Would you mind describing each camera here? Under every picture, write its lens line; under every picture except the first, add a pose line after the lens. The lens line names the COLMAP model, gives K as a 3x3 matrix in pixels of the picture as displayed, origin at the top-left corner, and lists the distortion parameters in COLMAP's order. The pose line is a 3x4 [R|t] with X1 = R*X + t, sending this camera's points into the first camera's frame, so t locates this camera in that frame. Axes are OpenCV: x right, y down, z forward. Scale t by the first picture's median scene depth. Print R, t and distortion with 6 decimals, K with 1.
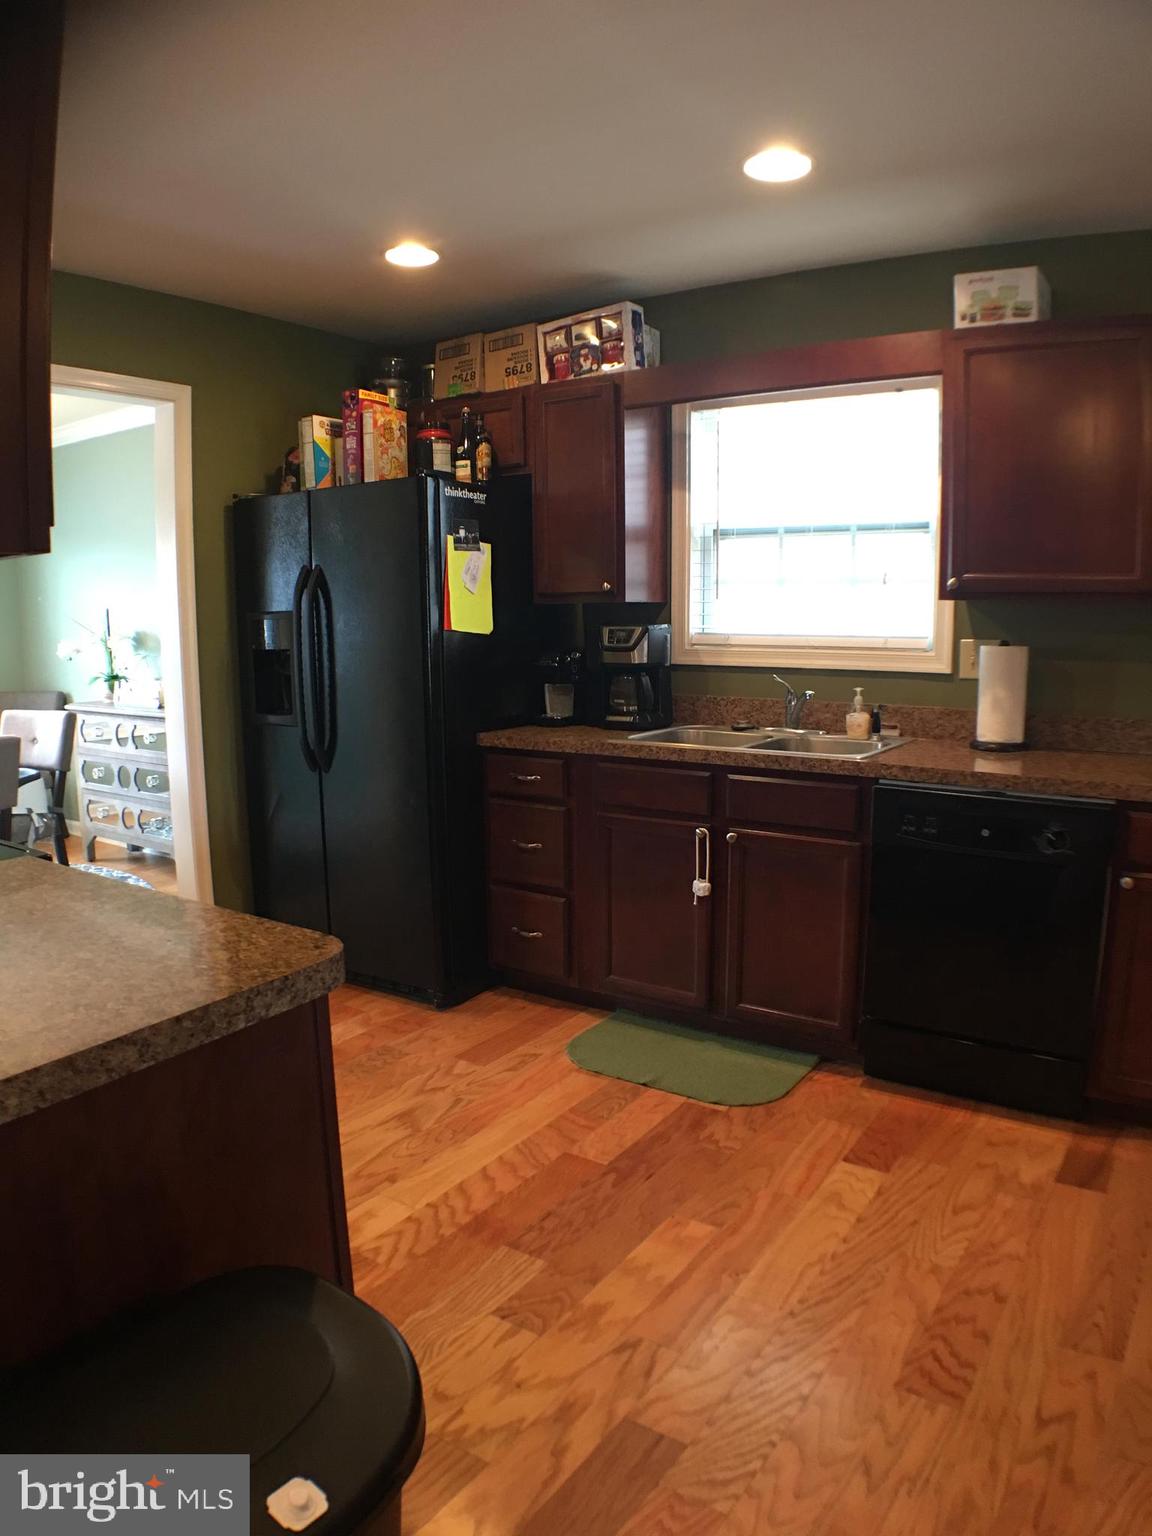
lens RADIAL K [[1034.7, 0, 585.0], [0, 1034.7, 782.5], [0, 0, 1]] dist [-0.153071, 0.002693]
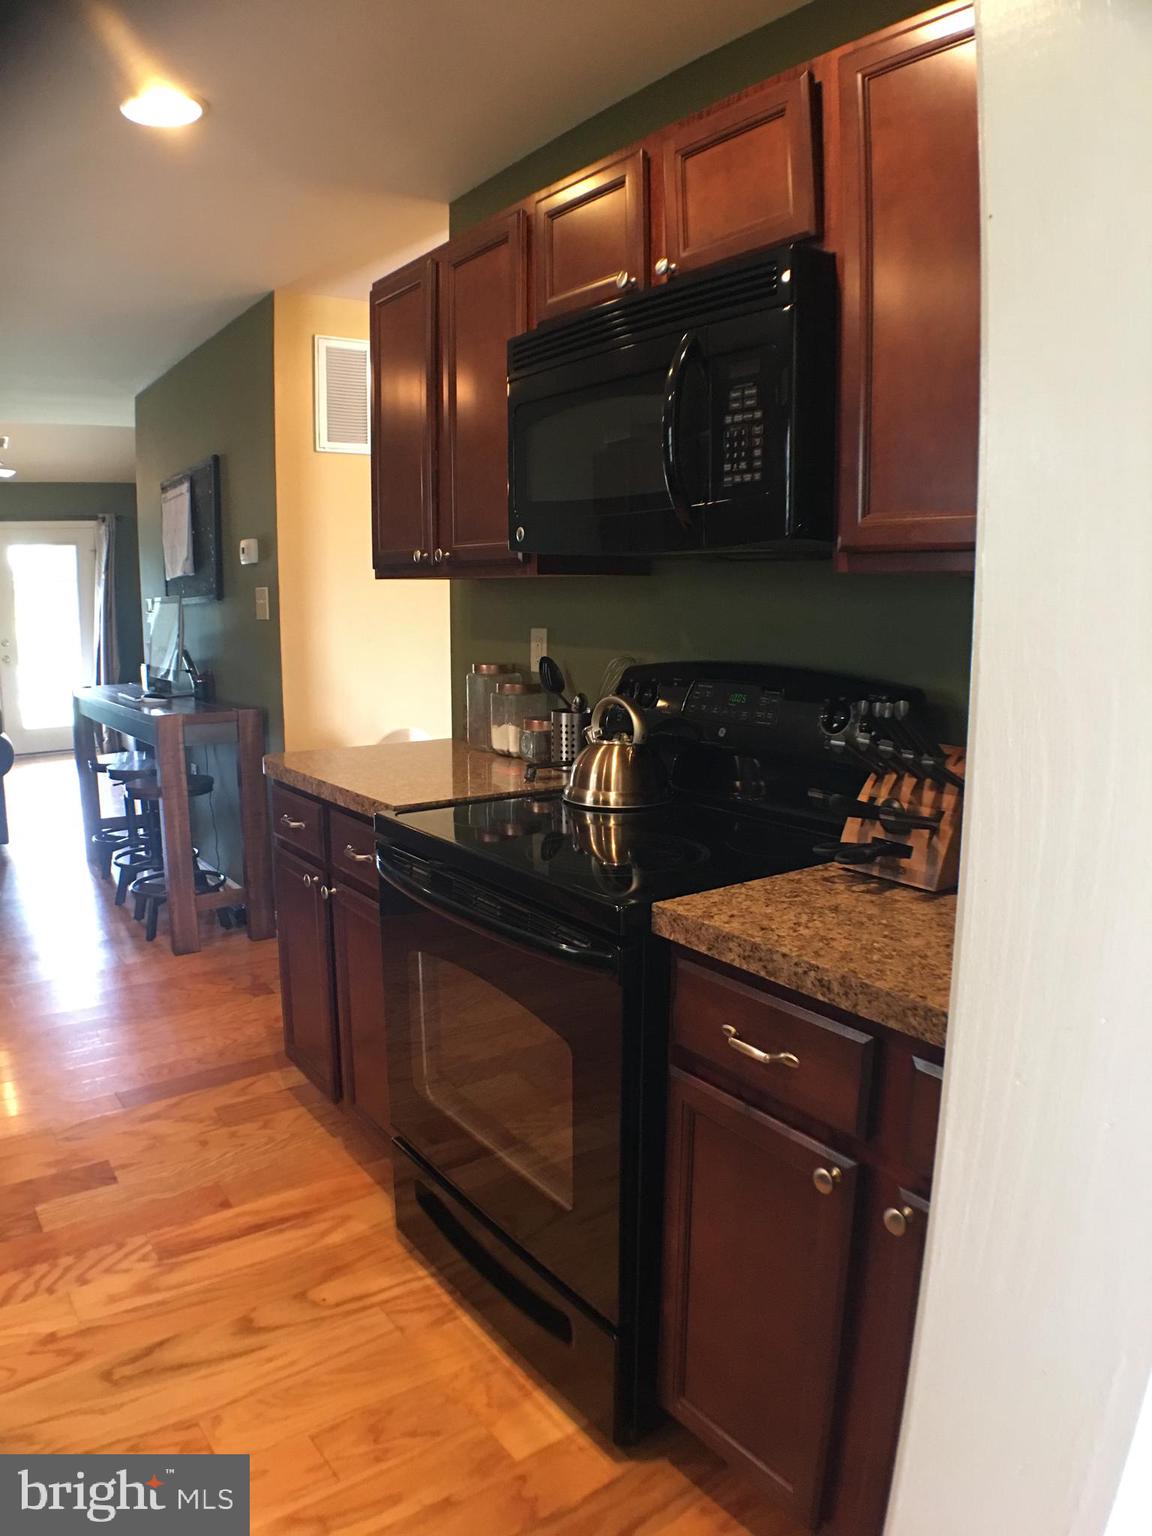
lens RADIAL K [[1034.7, 0, 583.4], [0, 1034.7, 775.6], [0, 0, 1]] dist [-0.153071, 0.002693]
pose [[-0.939620, -0.046887, 0.338992, -0.689555], [0.067748, 0.945480, 0.318557, -0.191401], [-0.335446, 0.322288, -0.885215, 1.155456]]
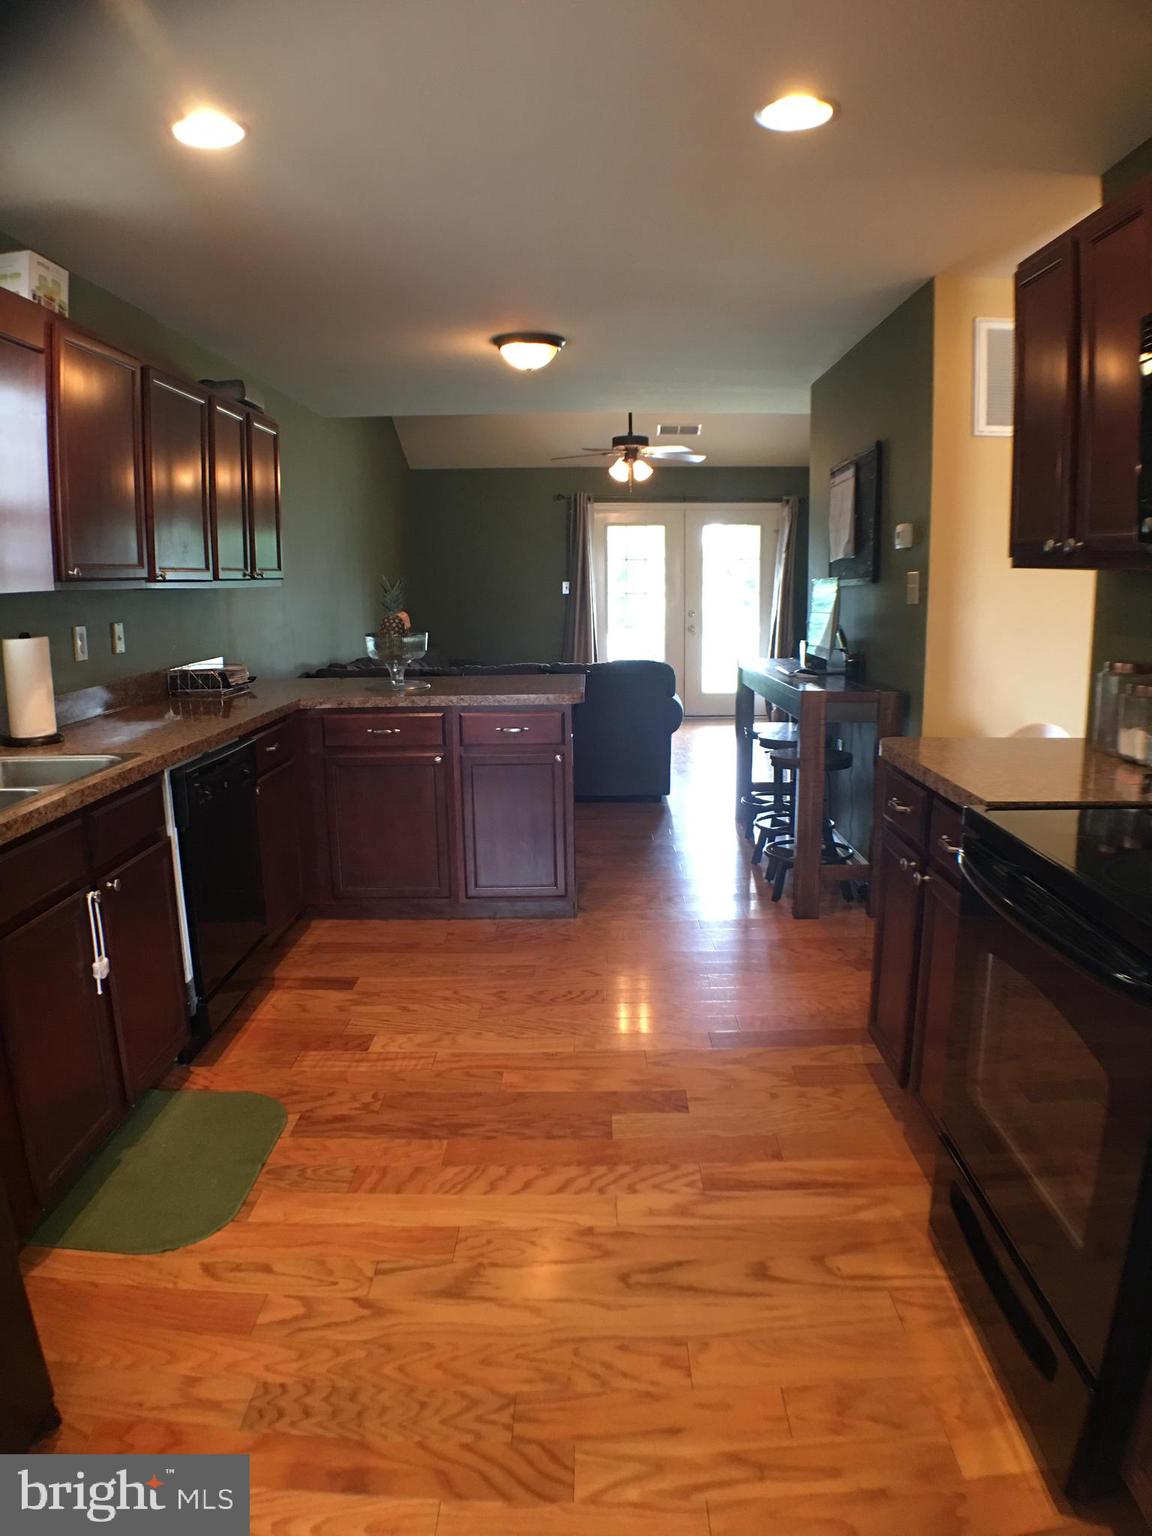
lens RADIAL K [[1034.7, 0, 595.3], [0, 1034.7, 773.7], [0, 0, 1]] dist [-0.153071, 0.002693]
pose [[-0.552935, -0.140945, 0.821217, -0.738232], [0.148383, 0.953179, 0.263501, -0.190966], [-0.819906, 0.267554, -0.506132, 1.135342]]
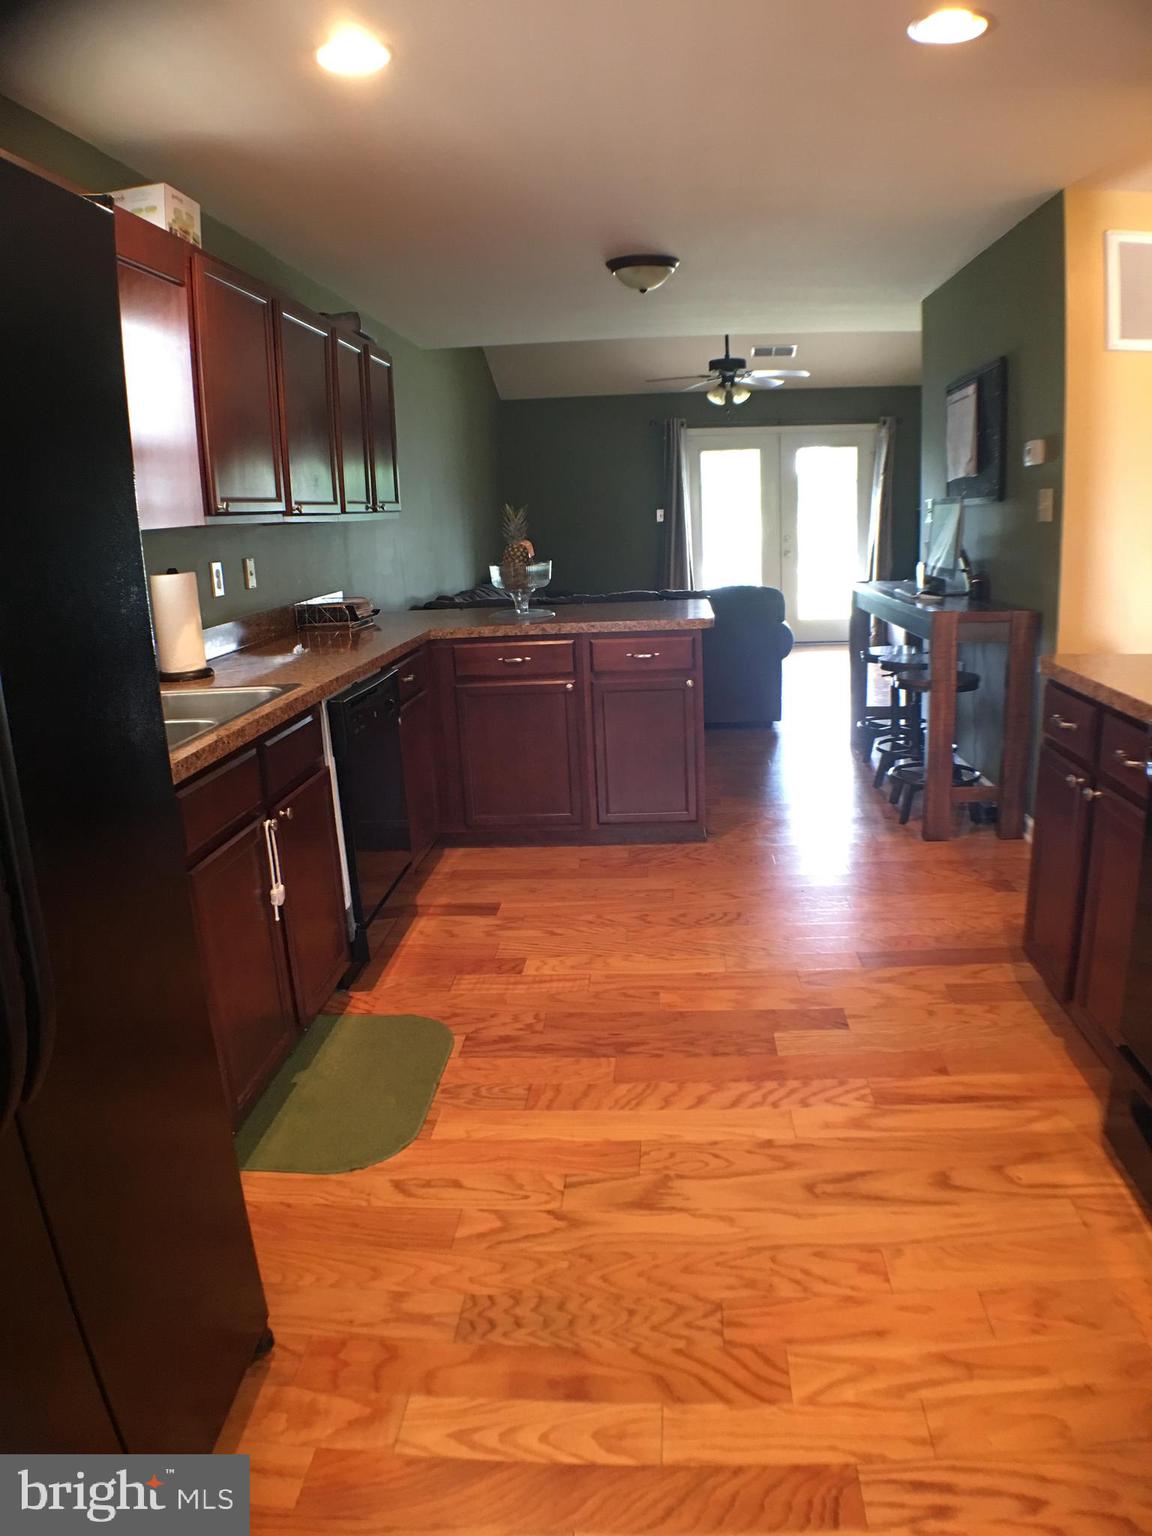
lens RADIAL K [[1034.7, 0, 595.9], [0, 1034.7, 772.2], [0, 0, 1]] dist [-0.153071, 0.002693]
pose [[-0.494780, -0.185785, 0.848927, -0.703482], [0.185133, 0.931921, 0.311848, -0.196575], [-0.849069, 0.311460, -0.426701, 1.203915]]
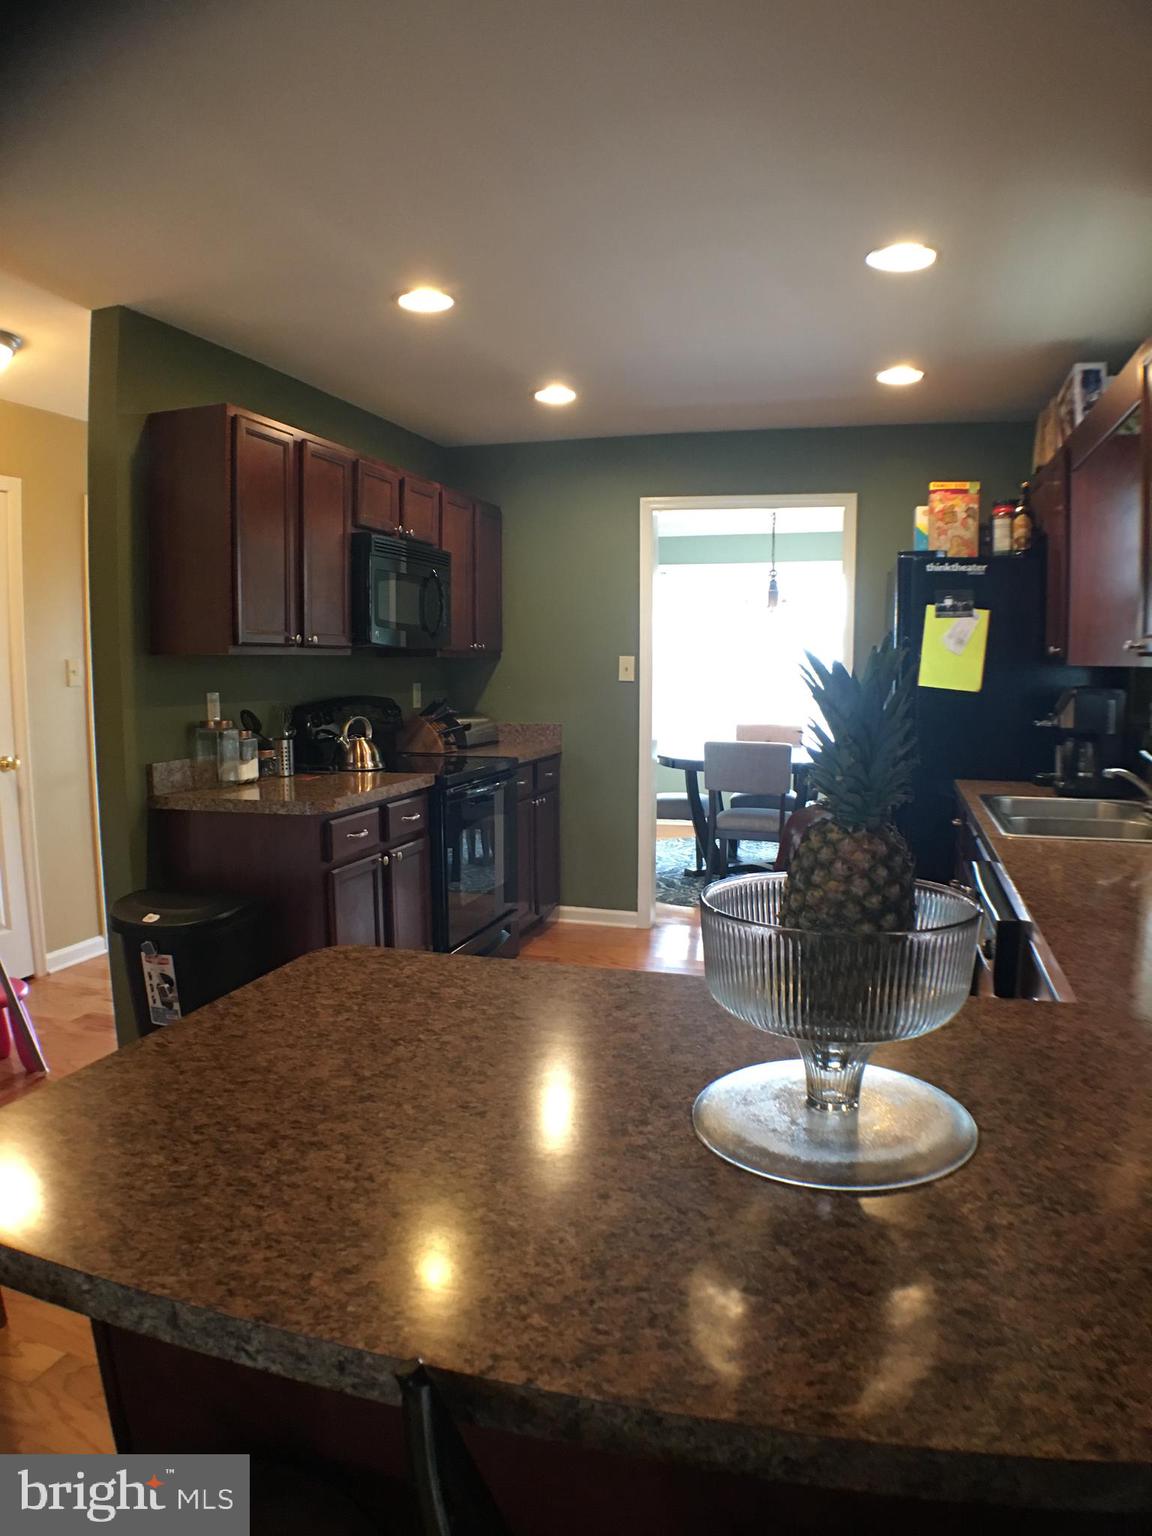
lens RADIAL K [[1034.7, 0, 577.0], [0, 1034.7, 774.3], [0, 0, 1]] dist [-0.153071, 0.002693]
pose [[0.294310, 0.112916, -0.949016, 1.015574], [-0.158433, 0.985021, 0.068067, -0.078118], [0.942486, 0.130323, 0.307791, 0.343530]]
